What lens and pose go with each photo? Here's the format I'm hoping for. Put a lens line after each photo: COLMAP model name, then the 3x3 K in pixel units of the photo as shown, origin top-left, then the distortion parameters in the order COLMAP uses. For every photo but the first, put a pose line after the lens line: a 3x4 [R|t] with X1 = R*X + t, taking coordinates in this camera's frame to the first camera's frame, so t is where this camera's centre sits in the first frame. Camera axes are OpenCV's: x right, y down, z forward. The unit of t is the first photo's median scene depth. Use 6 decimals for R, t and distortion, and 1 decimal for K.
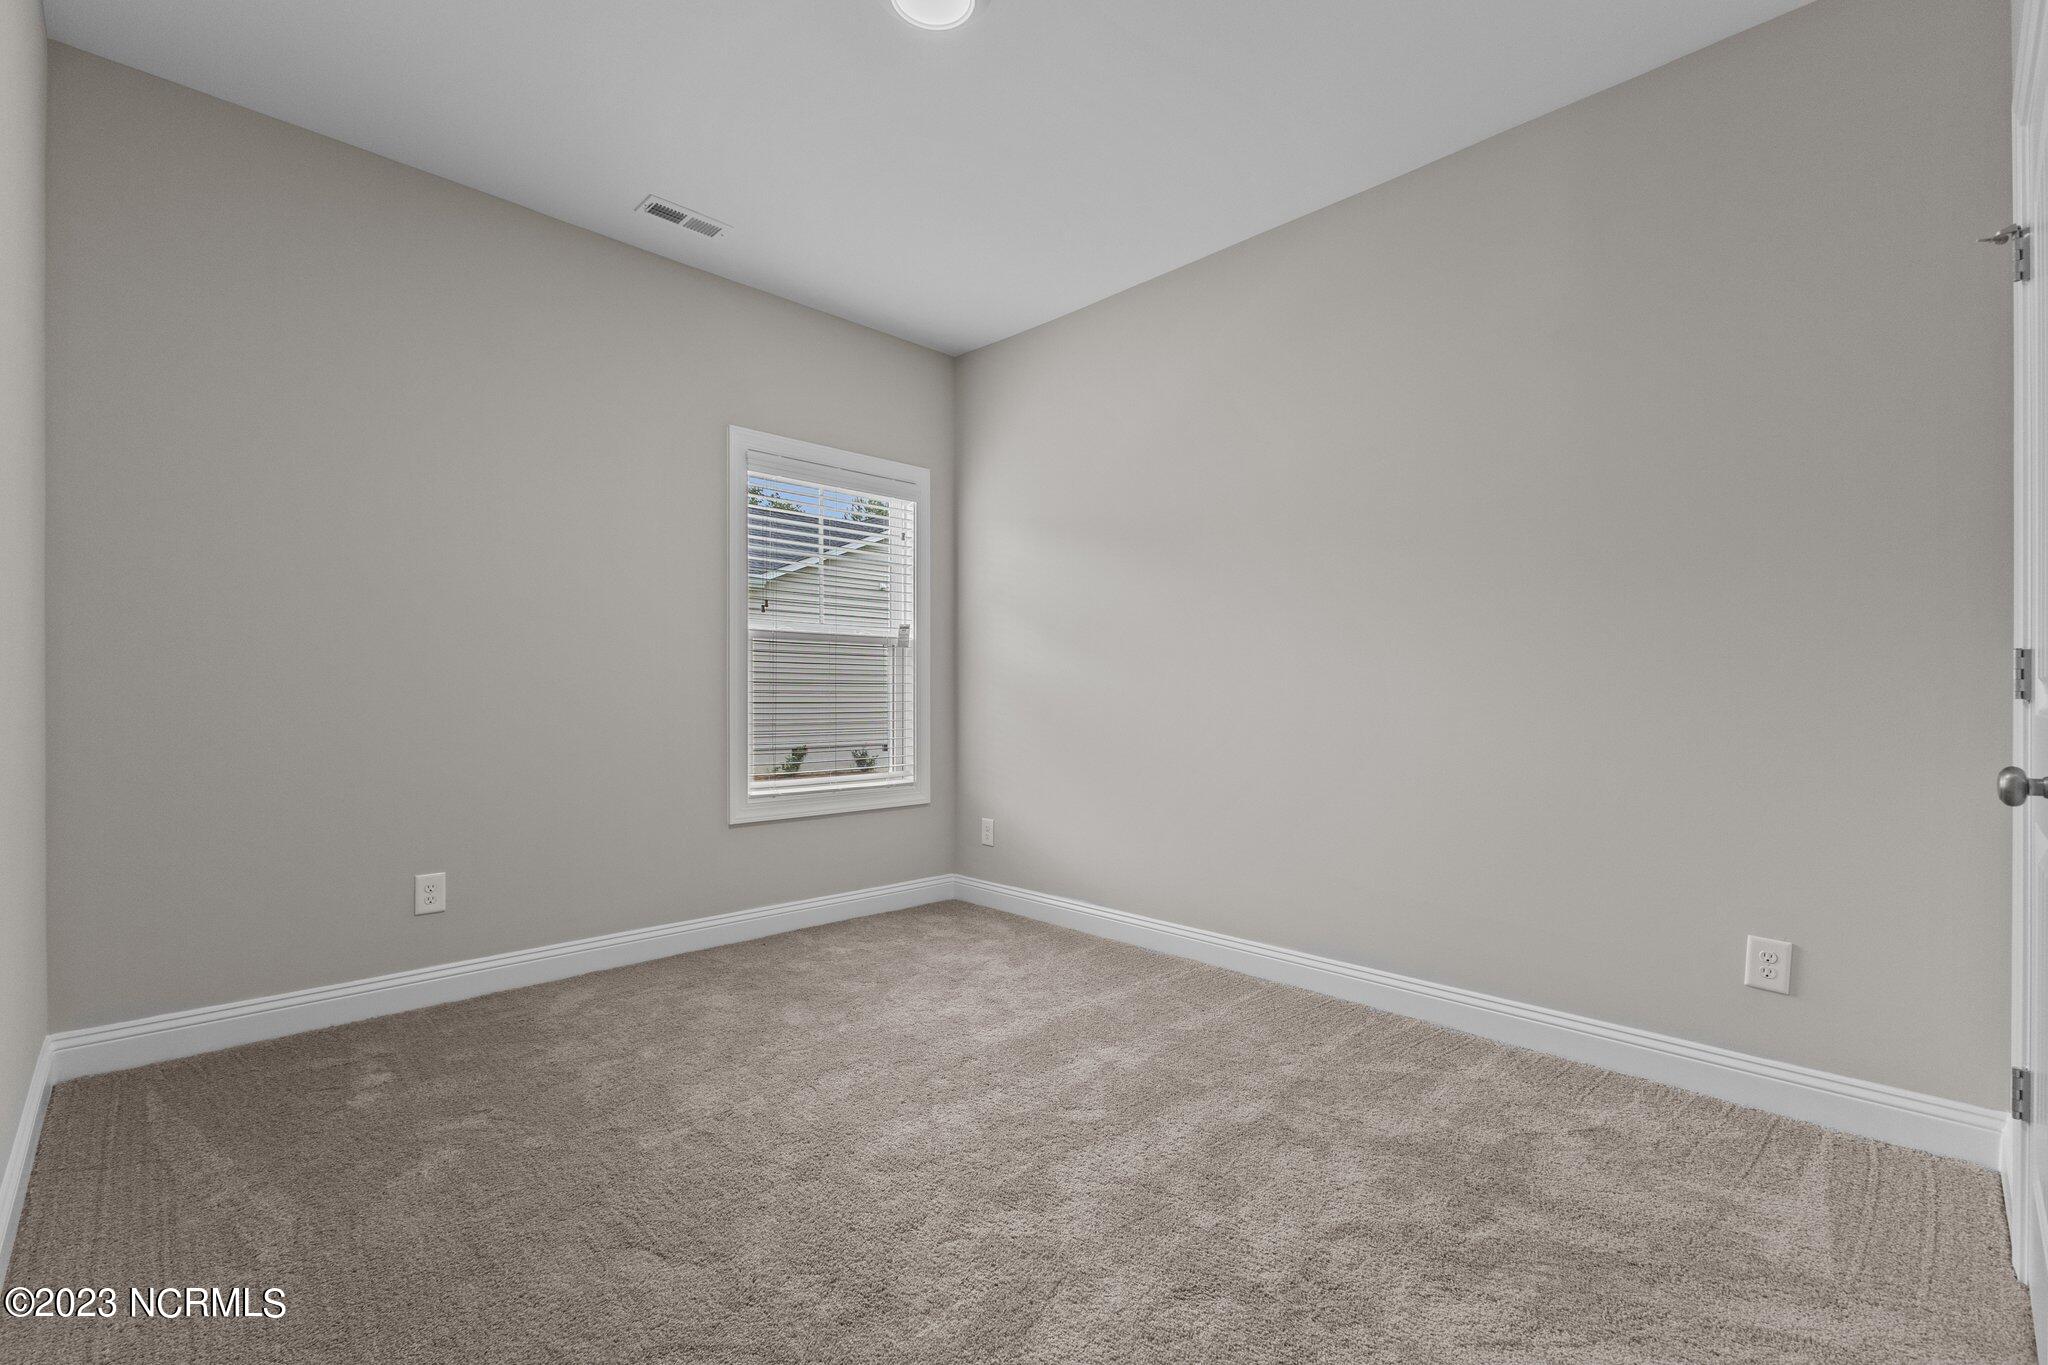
lens RADIAL K [[892.5, 0, 1024.0], [0, 892.5, 682.5], [0, 0, 1]] dist [0.000352, 0.000026]
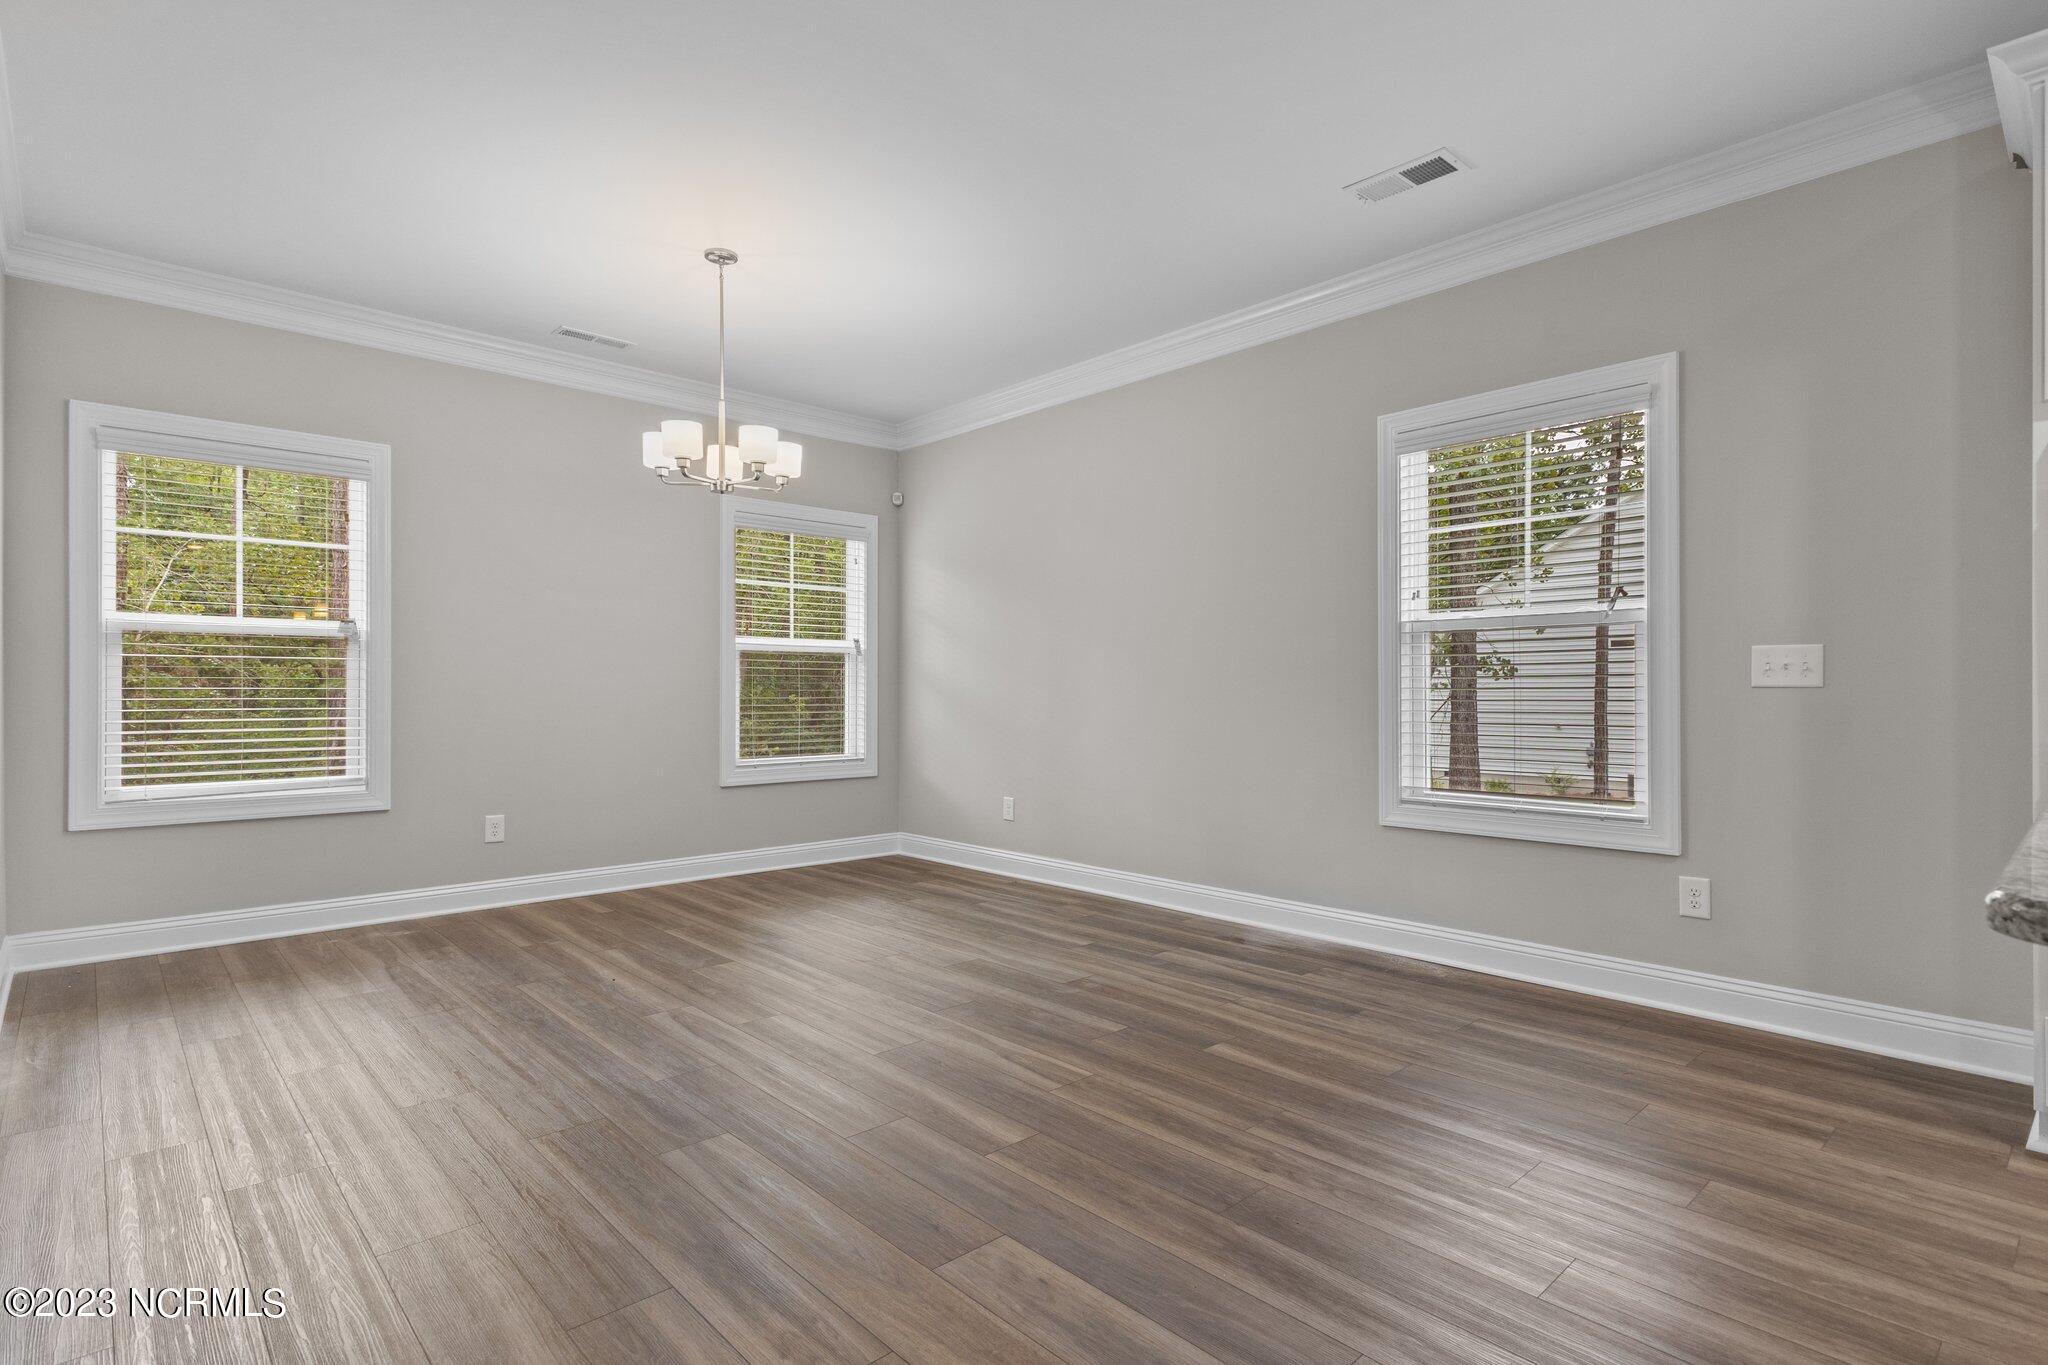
lens RADIAL K [[1025.5, 0, 1024.0], [0, 1025.5, 682.5], [0, 0, 1]] dist [0.000074, -0.000001]
pose [[0.999513, -0.009377, -0.029765, 0.154613], [0.009200, 0.999939, -0.006085, 0.006995], [0.029821, 0.005808, 0.999538, -0.507106]]
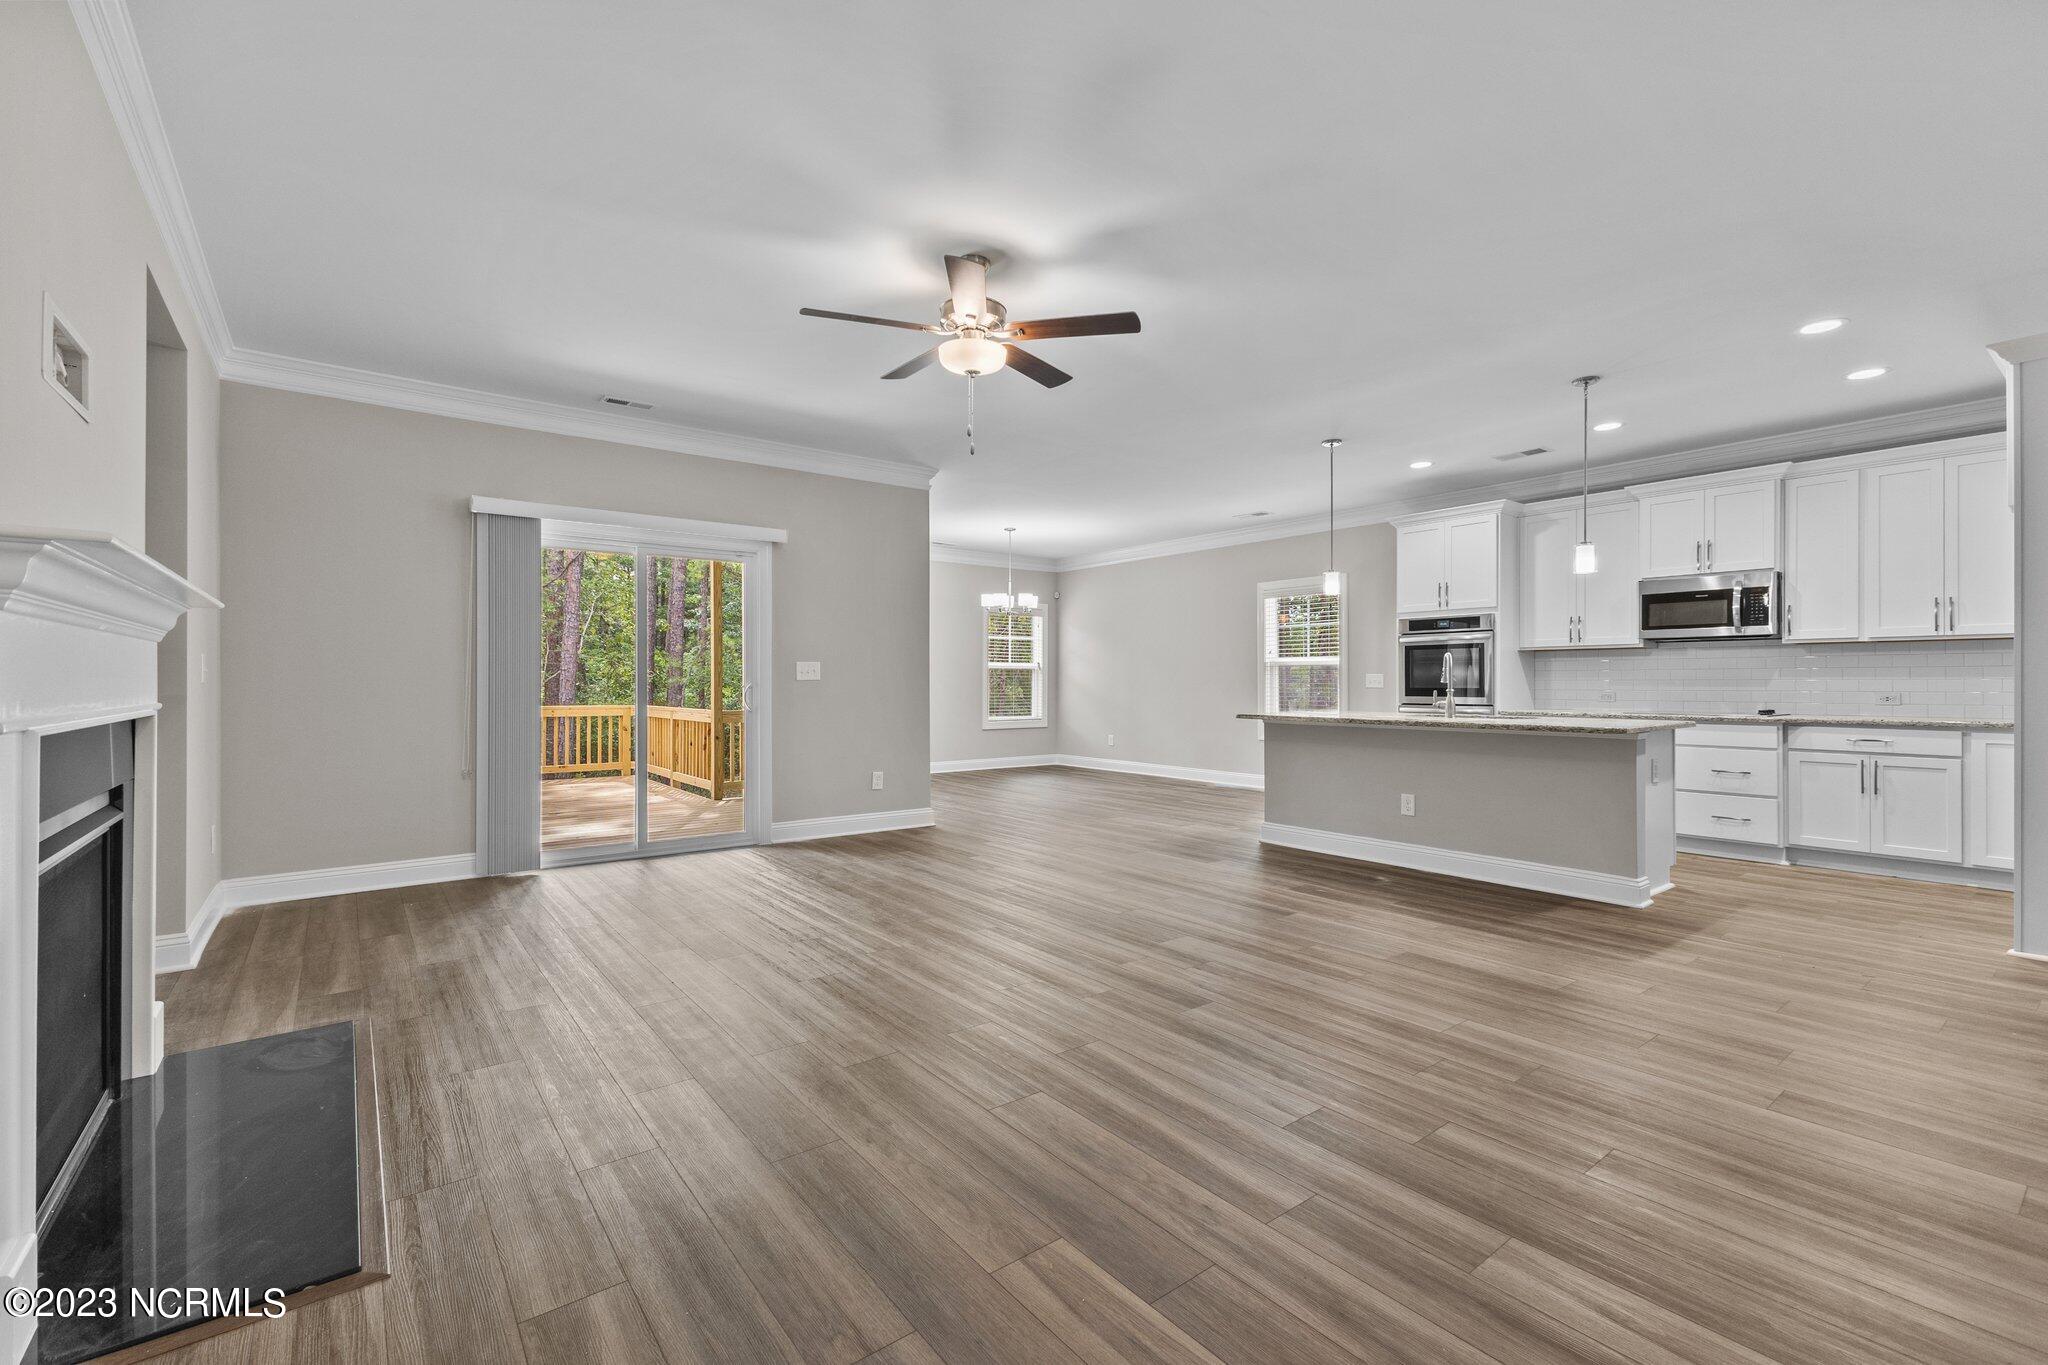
lens RADIAL K [[892.5, 0, 1024.0], [0, 892.5, 682.5], [0, 0, 1]] dist [0.000352, 0.000026]
pose [[0.992775, -0.002757, -0.119955, 0.156834], [0.002516, 0.999994, -0.002163, 0.000581], [0.119961, 0.001845, 0.992777, -1.800305]]
